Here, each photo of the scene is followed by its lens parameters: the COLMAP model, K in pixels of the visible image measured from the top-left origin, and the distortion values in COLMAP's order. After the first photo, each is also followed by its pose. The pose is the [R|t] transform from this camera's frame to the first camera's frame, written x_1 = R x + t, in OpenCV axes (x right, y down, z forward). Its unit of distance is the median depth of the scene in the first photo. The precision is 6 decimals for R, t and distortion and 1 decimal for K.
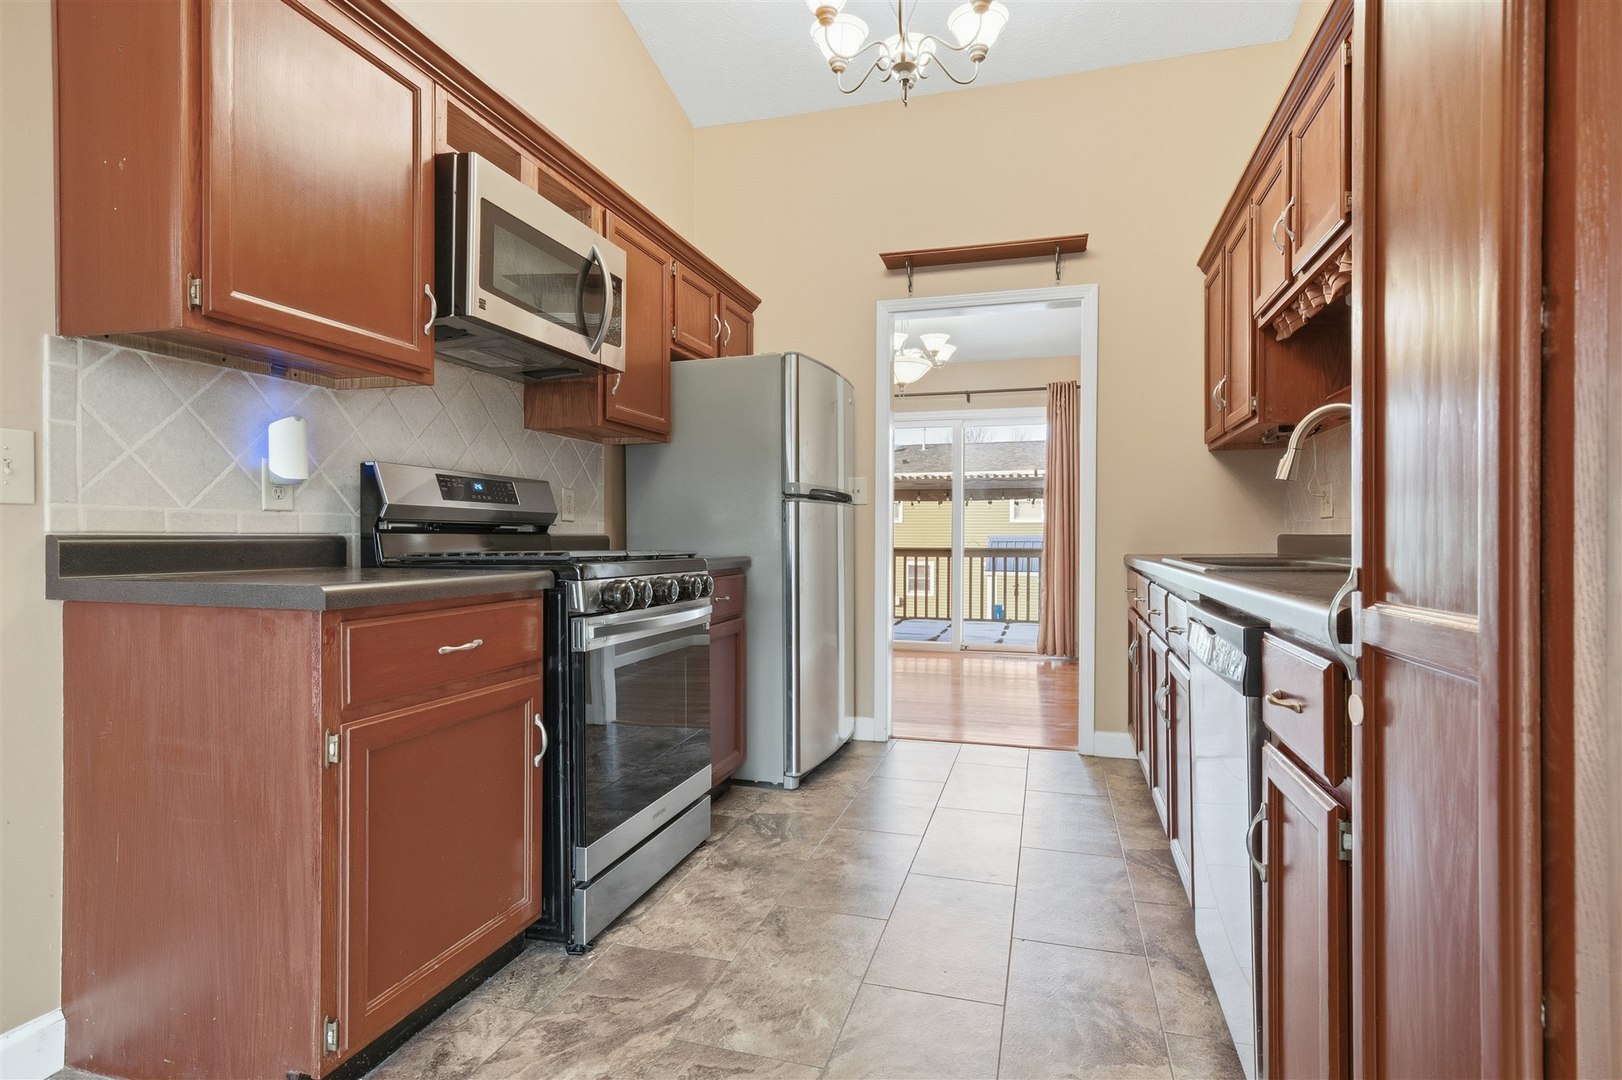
lens RADIAL K [[833.2, 0, 800.6], [0, 833.2, 539.8], [0, 0, 1]] dist [0.001633, 0.000220]
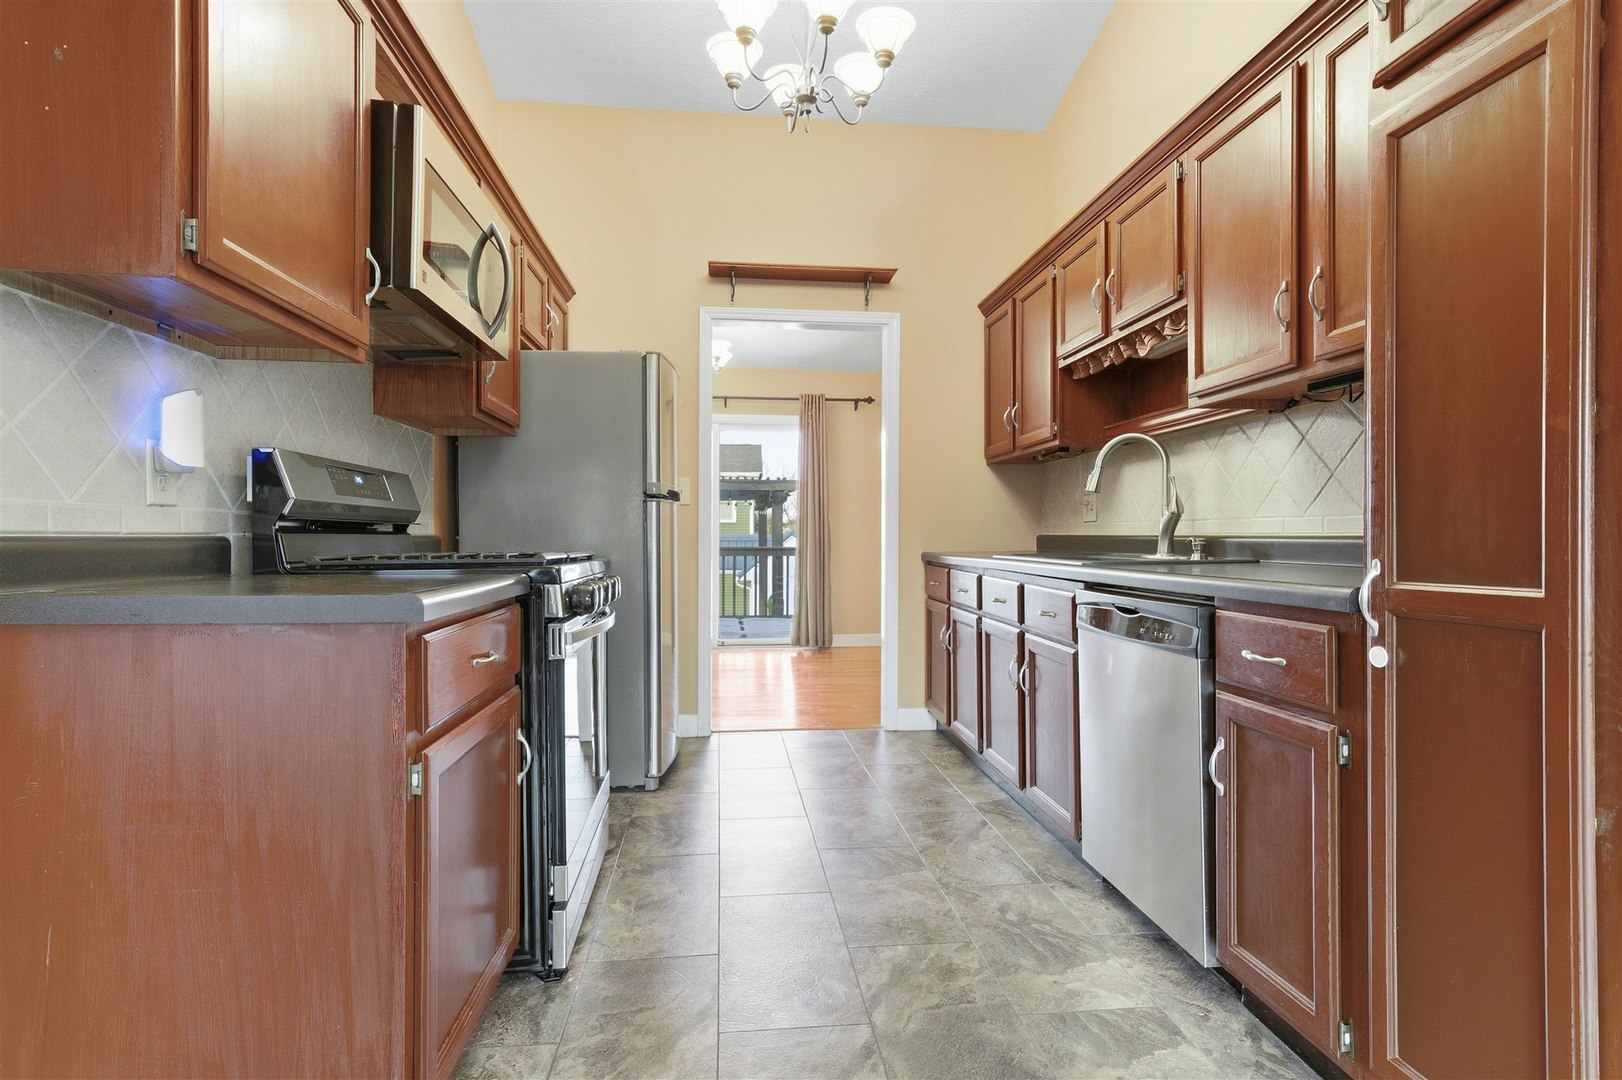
lens RADIAL K [[833.2, 0, 796.2], [0, 833.2, 537.6], [0, 0, 1]] dist [0.001633, 0.000220]
pose [[0.920627, -0.000568, 0.390444, -0.295622], [0.001152, 0.999999, -0.001262, -0.001687], [-0.390442, 0.001612, 0.920626, 0.018068]]
